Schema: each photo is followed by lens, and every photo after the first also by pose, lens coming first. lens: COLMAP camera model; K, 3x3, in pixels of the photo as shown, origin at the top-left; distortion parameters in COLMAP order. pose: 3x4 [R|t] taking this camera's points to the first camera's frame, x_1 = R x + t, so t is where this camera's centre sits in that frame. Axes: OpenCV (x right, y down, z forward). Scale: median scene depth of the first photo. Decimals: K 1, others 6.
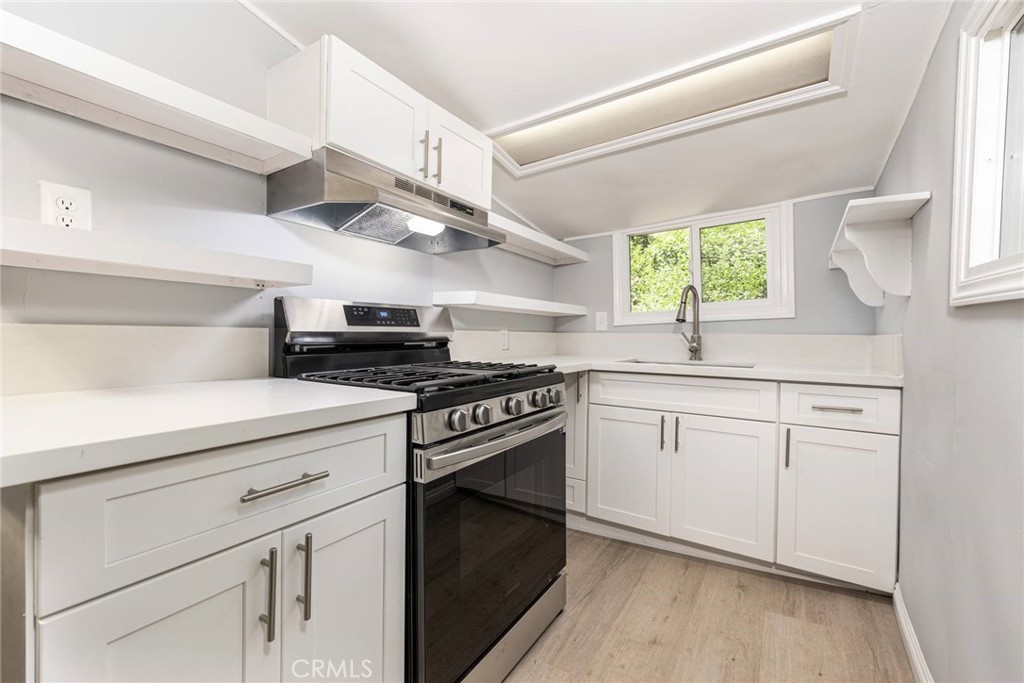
lens RADIAL K [[445.1, 0, 510.5], [0, 445.1, 336.1], [0, 0, 1]] dist [0.001359, -0.000267]
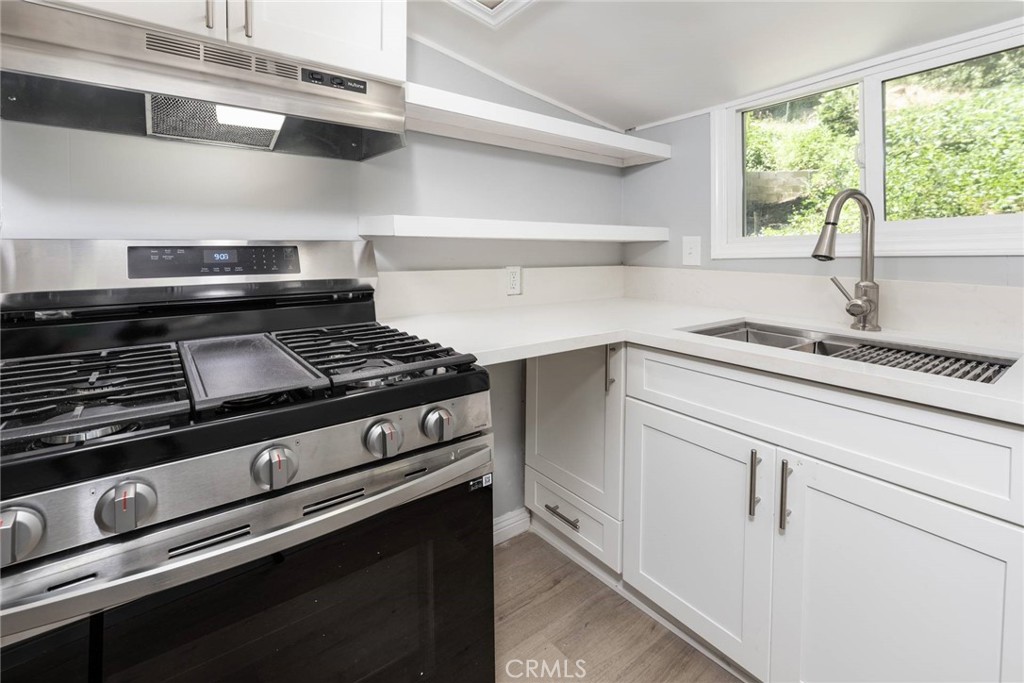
lens RADIAL K [[432.9, 0, 511.7], [0, 432.9, 251.8], [0, 0, 1]] dist [0.000009, -0.000300]
pose [[0.921780, 0.012014, -0.387526, 0.255988], [-0.006753, 0.999866, 0.014935, -0.049337], [0.387654, -0.011150, 0.921738, 0.408317]]
